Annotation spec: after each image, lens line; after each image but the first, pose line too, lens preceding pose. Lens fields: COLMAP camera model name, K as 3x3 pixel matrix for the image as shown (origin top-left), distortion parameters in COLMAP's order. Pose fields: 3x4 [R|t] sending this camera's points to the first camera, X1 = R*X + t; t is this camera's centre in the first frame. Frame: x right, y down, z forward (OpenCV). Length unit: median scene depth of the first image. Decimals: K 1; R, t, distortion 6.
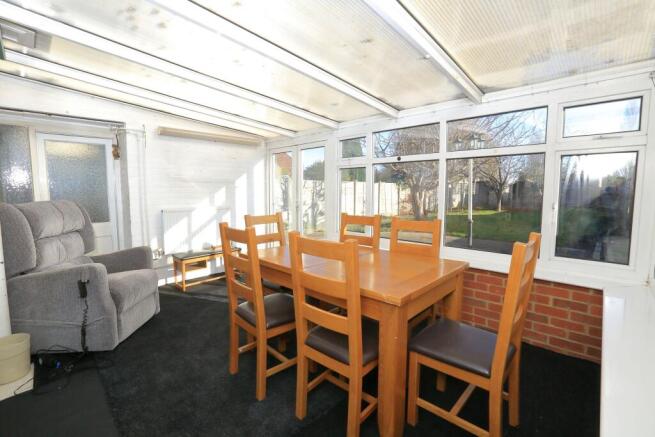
lens RADIAL K [[297.4, 0, 326.3], [0, 297.4, 212.7], [0, 0, 1]] dist [-0.050446, 0.014395]
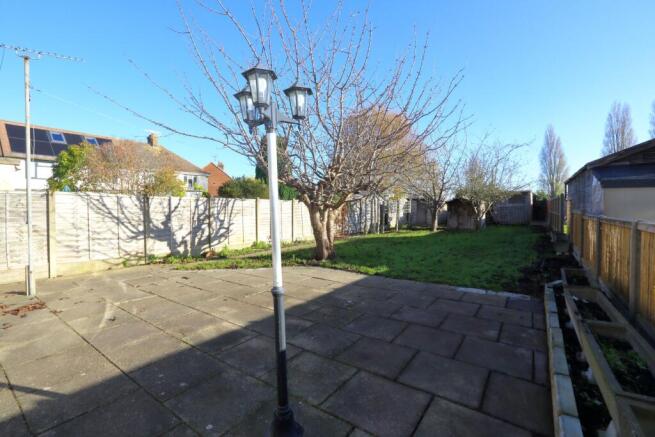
lens RADIAL K [[297.4, 0, 326.3], [0, 297.4, 212.7], [0, 0, 1]] dist [-0.050446, 0.014395]
pose [[0.988145, -0.005230, 0.153436, 0.128947], [0.014672, 0.998062, -0.060469, -0.013989], [-0.152823, 0.062003, 0.986307, 0.160739]]
